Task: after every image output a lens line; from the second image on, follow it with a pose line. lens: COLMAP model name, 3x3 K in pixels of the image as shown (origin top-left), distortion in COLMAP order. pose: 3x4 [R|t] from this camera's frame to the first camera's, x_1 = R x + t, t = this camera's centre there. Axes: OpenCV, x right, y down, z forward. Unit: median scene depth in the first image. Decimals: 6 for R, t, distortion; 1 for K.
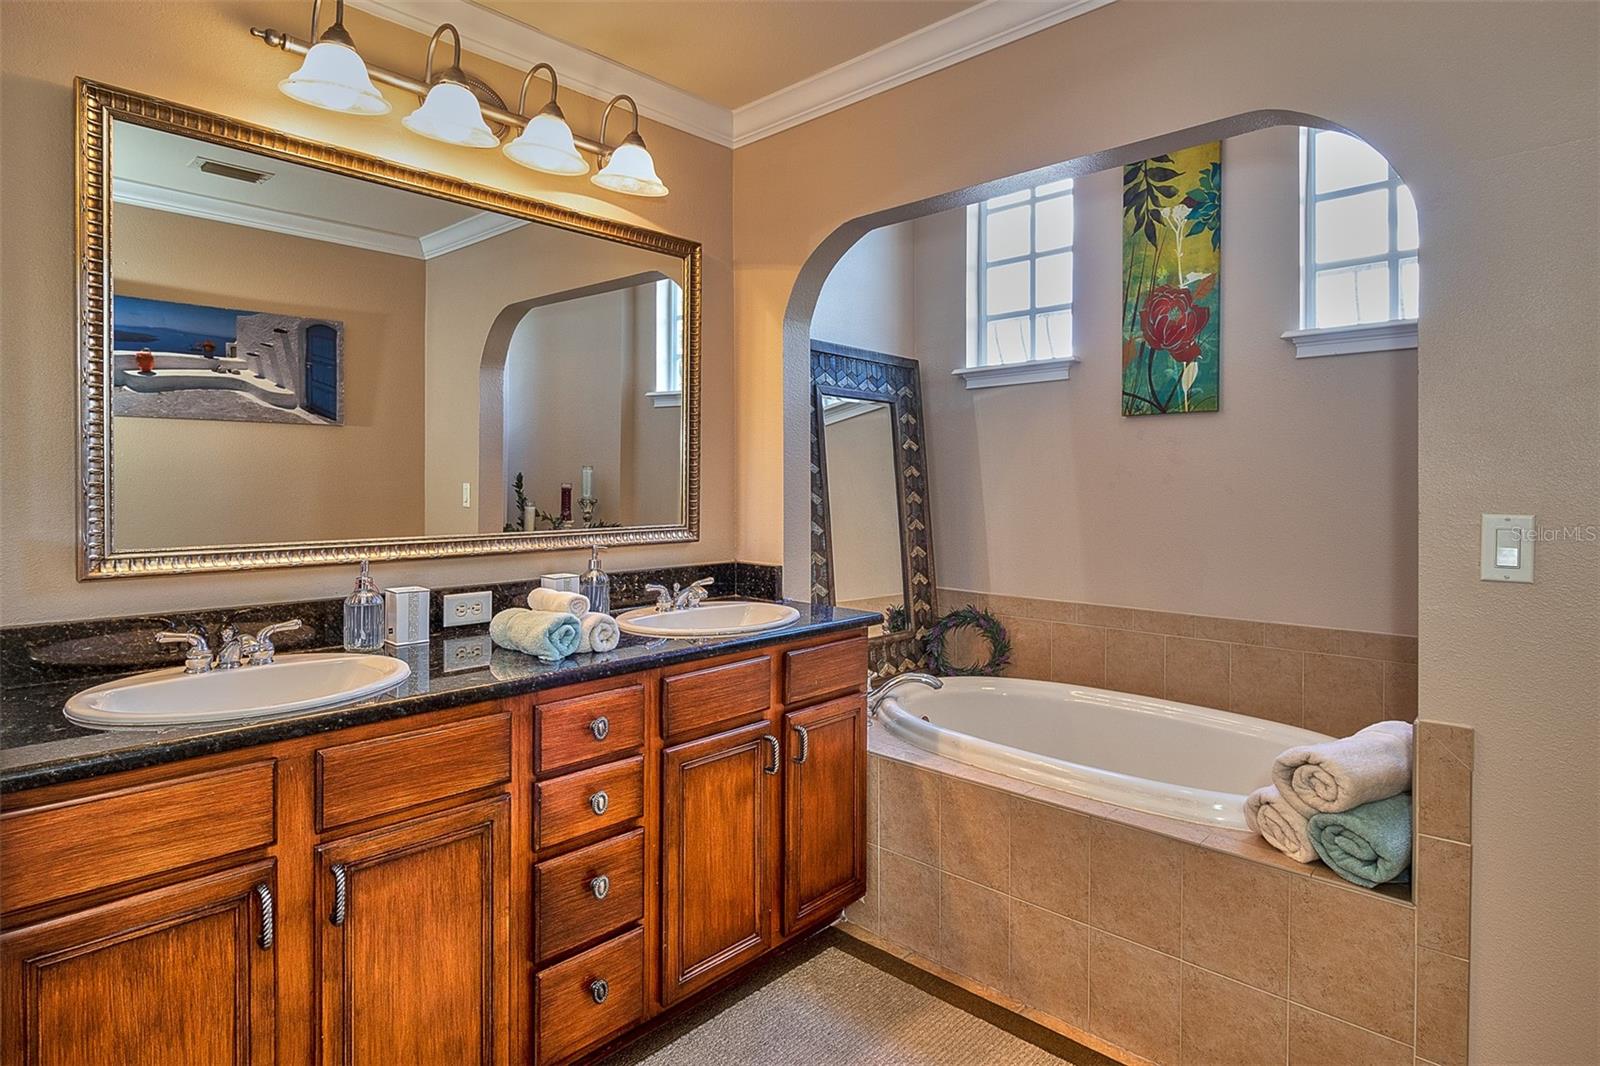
lens RADIAL K [[861.2, 0, 776.6], [0, 861.2, 466.6], [0, 0, 1]] dist [0.027216, 0.000718]
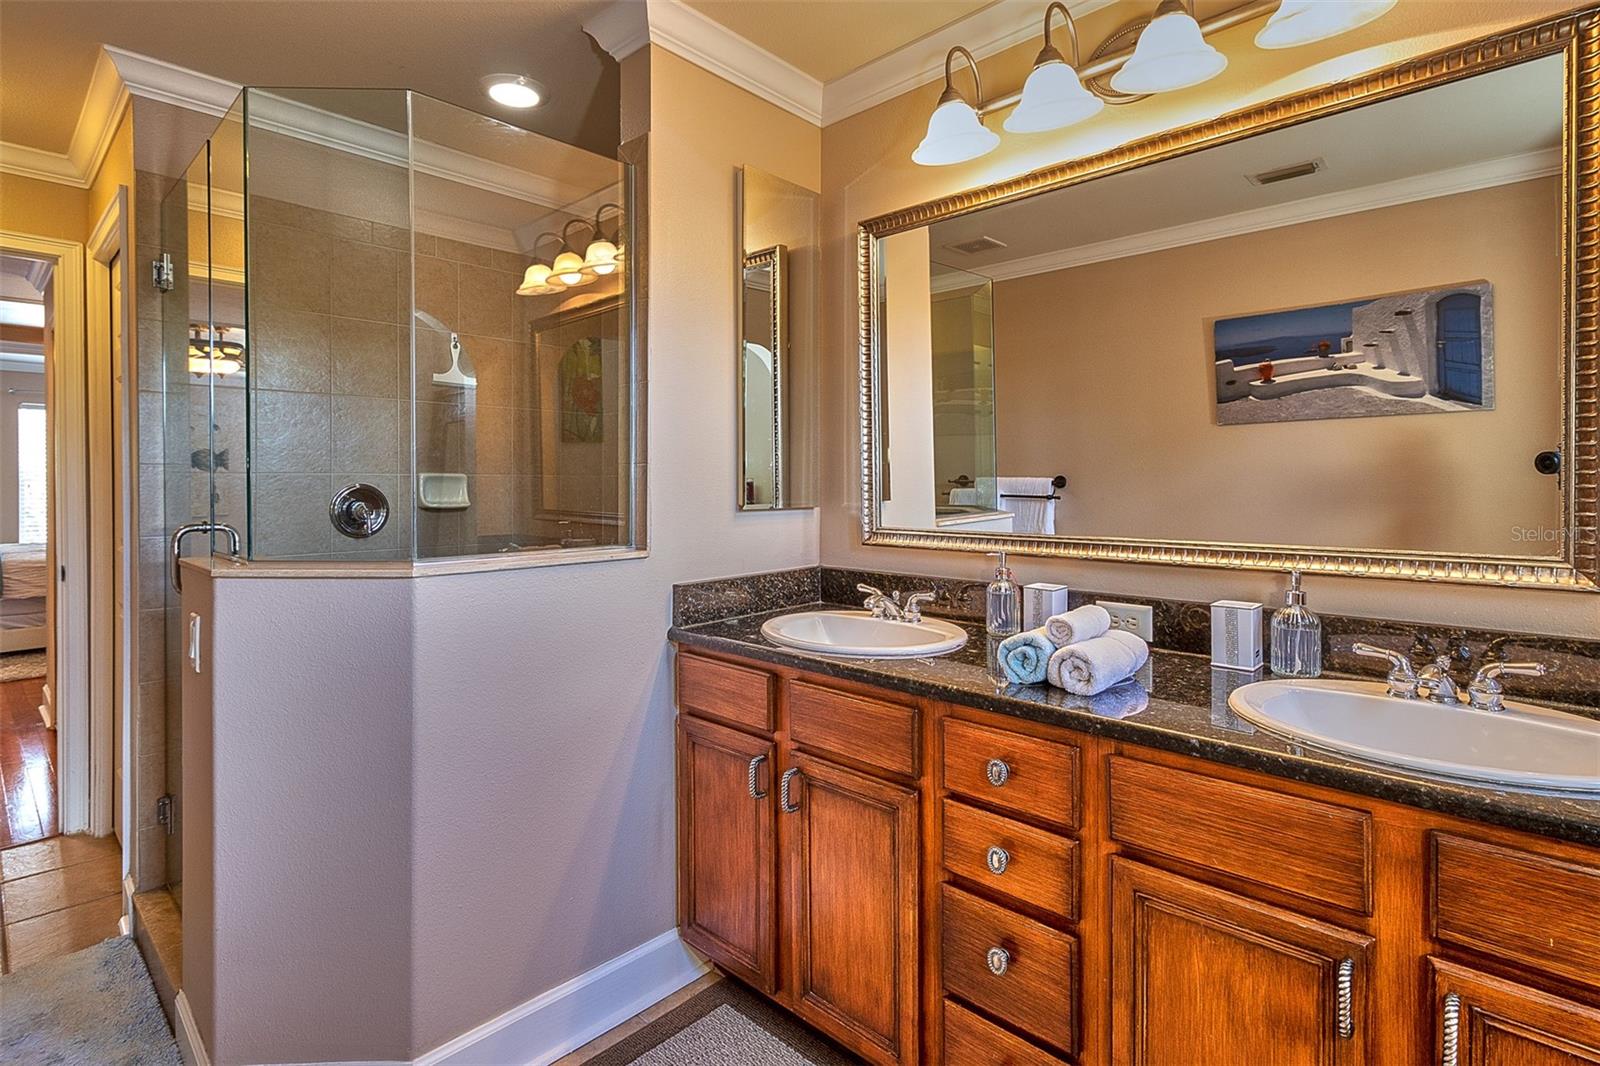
lens RADIAL K [[780.0, 0, 768.7], [0, 780.0, 482.9], [0, 0, 1]] dist [-0.013945, -0.000409]
pose [[-0.014353, -0.002738, -0.999893, 0.443622], [0.021841, 0.999757, -0.003051, 0.016308], [0.999658, -0.021882, -0.014290, 0.642461]]
